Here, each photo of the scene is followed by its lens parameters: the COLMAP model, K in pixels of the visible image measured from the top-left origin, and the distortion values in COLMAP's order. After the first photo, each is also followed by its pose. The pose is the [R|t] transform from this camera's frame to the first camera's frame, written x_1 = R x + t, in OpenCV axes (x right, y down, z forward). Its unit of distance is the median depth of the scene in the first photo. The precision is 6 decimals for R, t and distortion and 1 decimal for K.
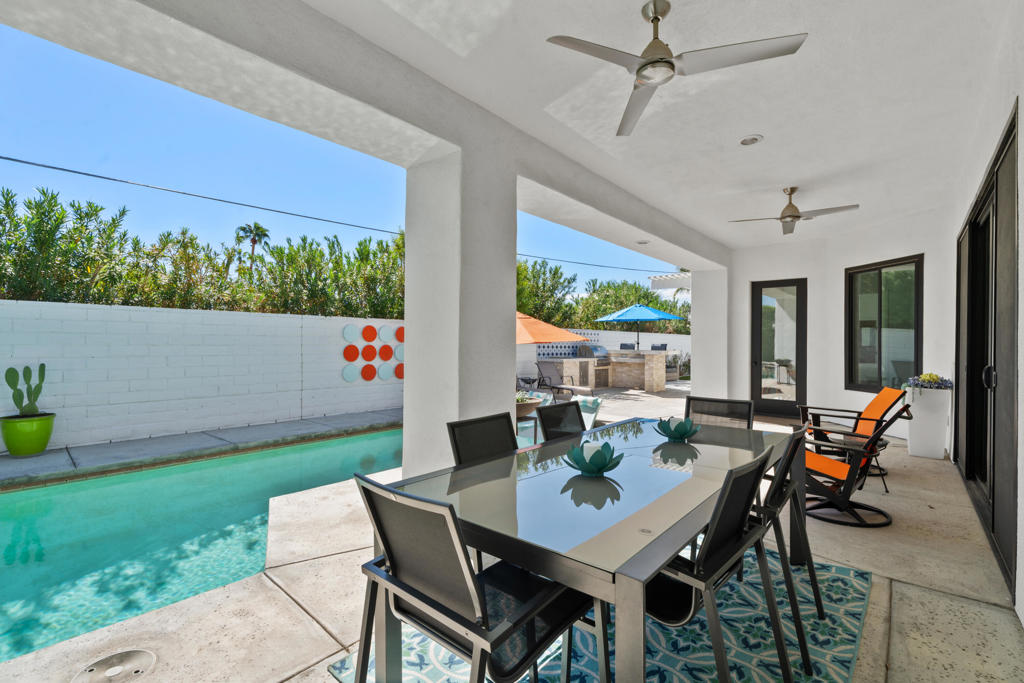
lens RADIAL K [[459.0, 0, 512.0], [0, 459.0, 341.5], [0, 0, 1]] dist [0.000145, 0.000000]
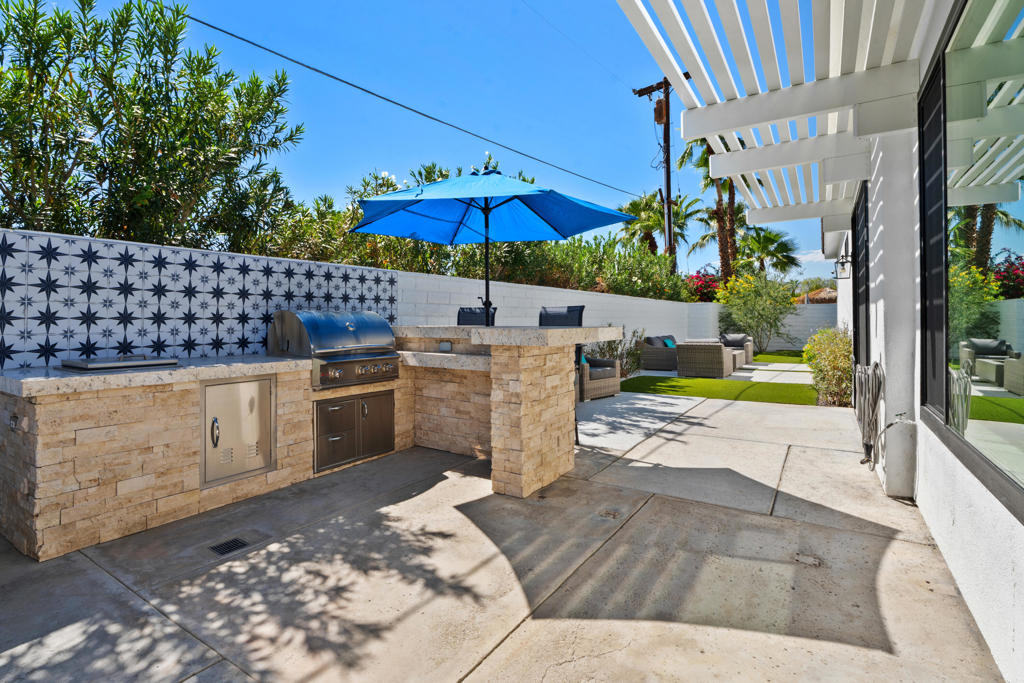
lens RADIAL K [[494.4, 0, 514.7], [0, 494.4, 319.6], [0, 0, 1]] dist [0.000150, 0.000000]
pose [[0.990197, -0.006165, 0.139544, 0.243488], [0.006897, 0.999965, -0.004765, 0.015876], [-0.139510, 0.005681, 0.990204, 0.672348]]
